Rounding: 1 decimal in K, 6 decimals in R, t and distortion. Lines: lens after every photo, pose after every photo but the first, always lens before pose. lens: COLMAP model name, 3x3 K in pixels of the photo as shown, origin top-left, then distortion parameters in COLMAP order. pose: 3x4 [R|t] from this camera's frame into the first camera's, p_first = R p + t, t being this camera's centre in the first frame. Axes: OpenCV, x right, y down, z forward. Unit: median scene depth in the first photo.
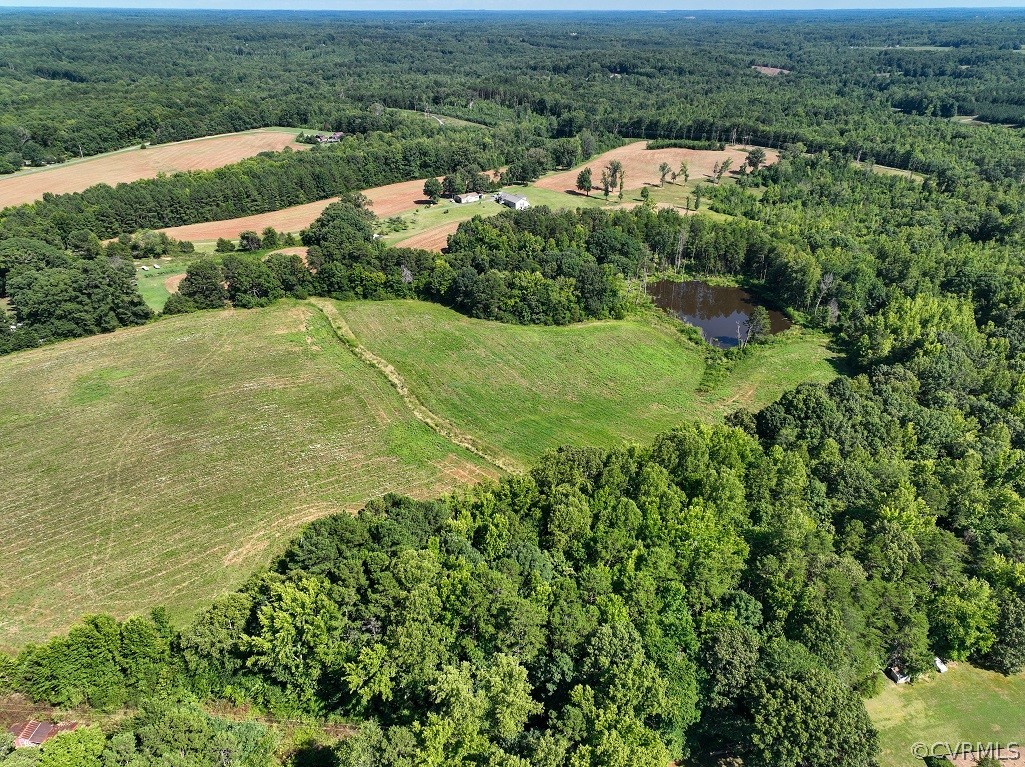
lens RADIAL K [[720.6, 0, 514.6], [0, 720.6, 381.8], [0, 0, 1]] dist [-0.004589, 0.022826]
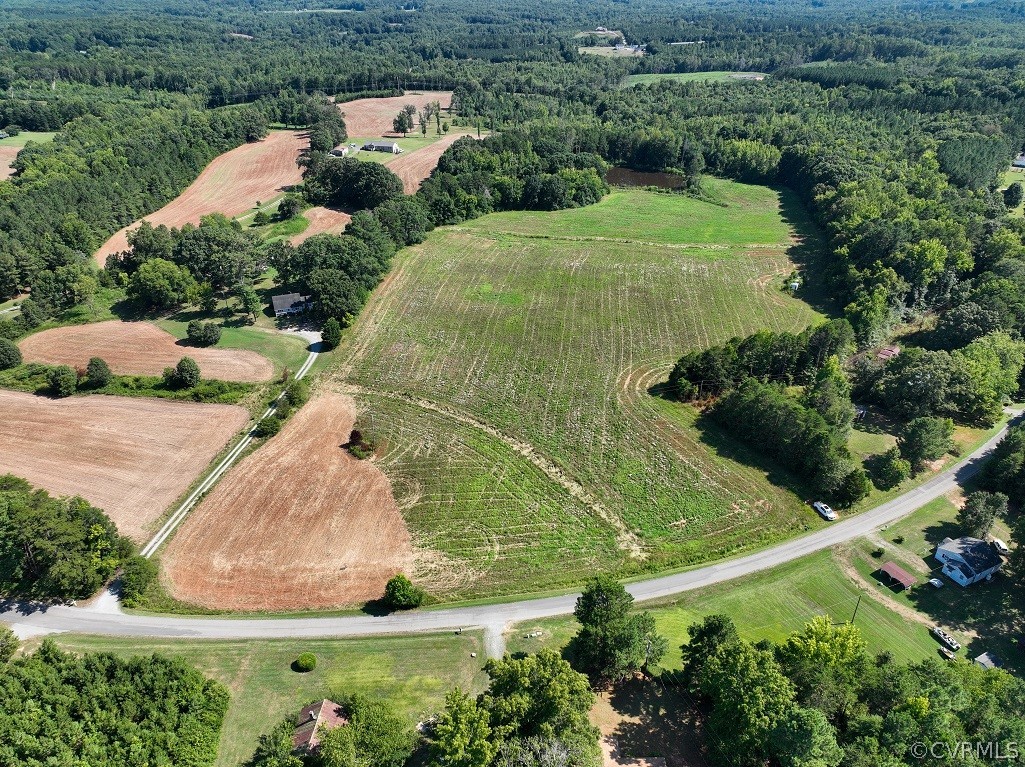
lens RADIAL K [[720.6, 0, 514.6], [0, 720.6, 381.8], [0, 0, 1]] dist [-0.004589, 0.022826]
pose [[0.699027, -0.355223, 0.620627, -0.992138], [0.332459, 0.929832, 0.157744, -0.028239], [-0.633113, 0.096065, 0.768075, 0.067336]]
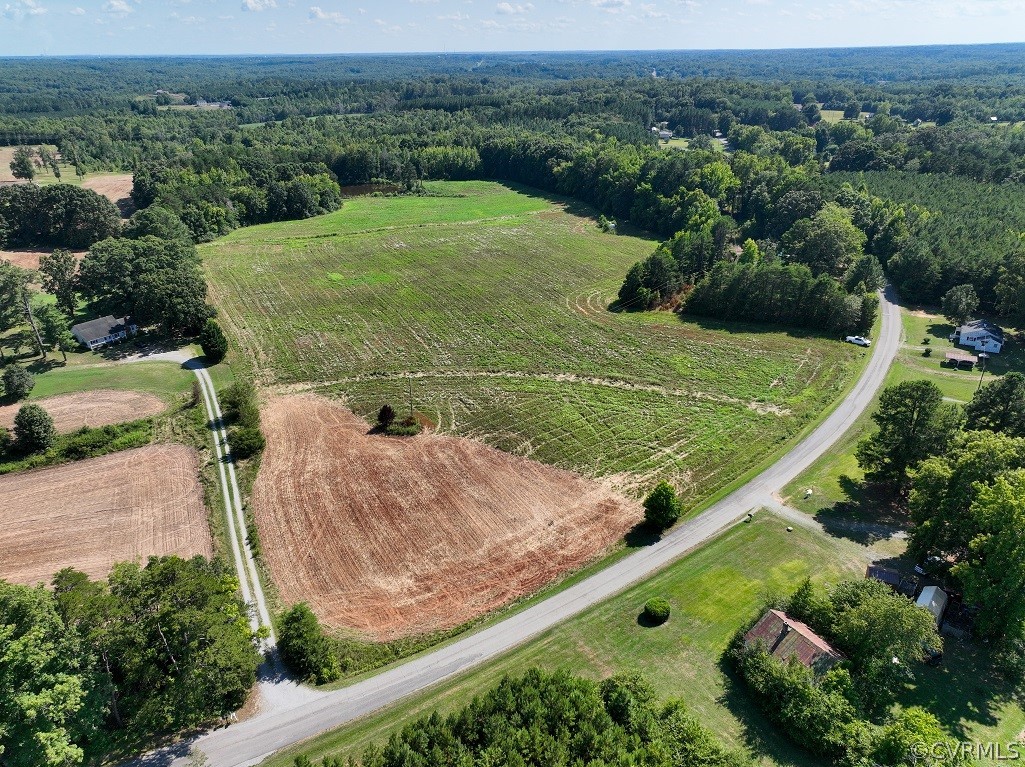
lens RADIAL K [[720.6, 0, 514.6], [0, 720.6, 381.8], [0, 0, 1]] dist [-0.004589, 0.022826]
pose [[0.188920, -0.414642, 0.890158, -1.111000], [0.463873, 0.836650, 0.291270, -0.048022], [-0.865523, 0.357894, 0.350401, 0.373808]]
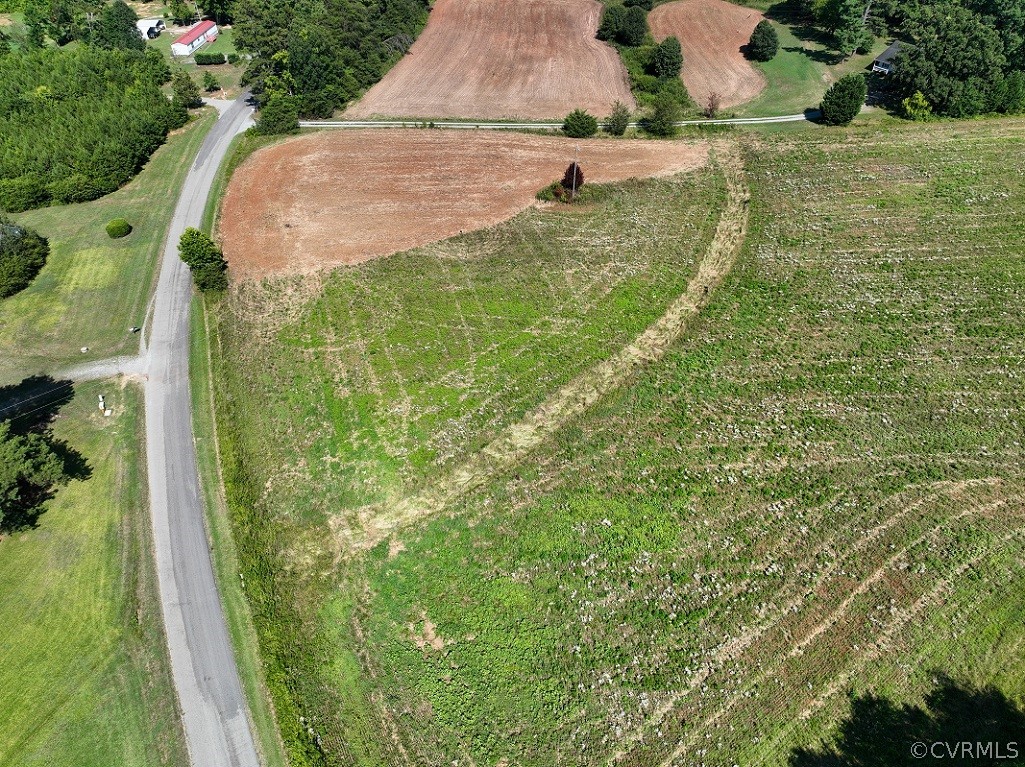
lens RADIAL K [[720.6, 0, 514.6], [0, 720.6, 381.8], [0, 0, 1]] dist [-0.004589, 0.022826]
pose [[0.831755, 0.356321, -0.425697, -0.556009], [-0.244350, 0.923534, 0.295598, 0.059449], [0.498474, -0.141847, 0.855221, 0.250843]]
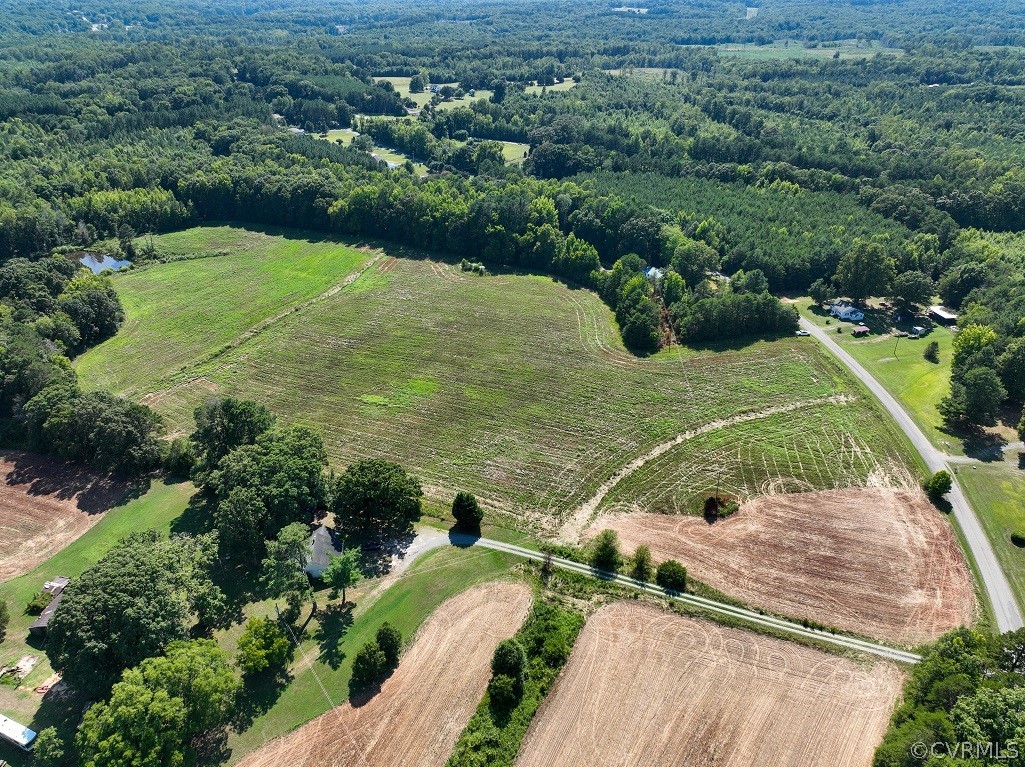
lens RADIAL K [[720.6, 0, 514.6], [0, 720.6, 381.8], [0, 0, 1]] dist [-0.004589, 0.022826]
pose [[-0.511129, -0.428502, 0.745072, -1.044455], [0.397434, 0.650794, 0.646926, -0.443887], [-0.762098, 0.626779, -0.162339, 0.764308]]
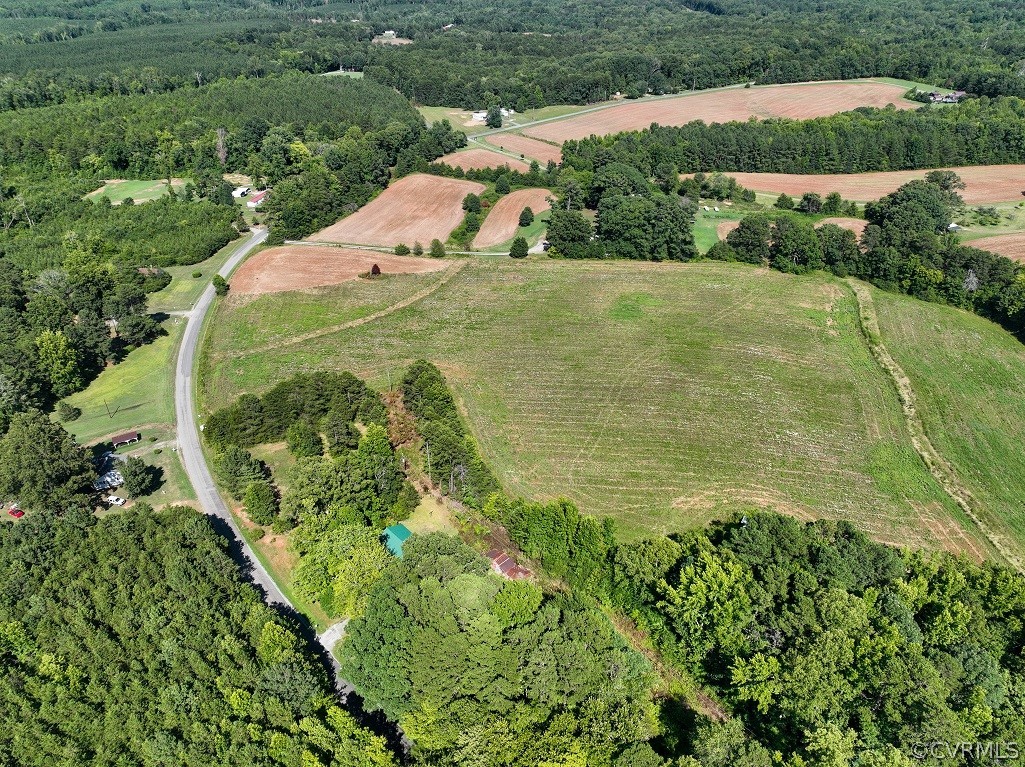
lens RADIAL K [[720.6, 0, 514.6], [0, 720.6, 381.8], [0, 0, 1]] dist [-0.004589, 0.022826]
pose [[0.729292, 0.354254, -0.585352, -0.000088], [-0.307791, 0.933936, 0.181738, -0.025208], [0.611062, 0.047626, 0.790149, -0.013374]]
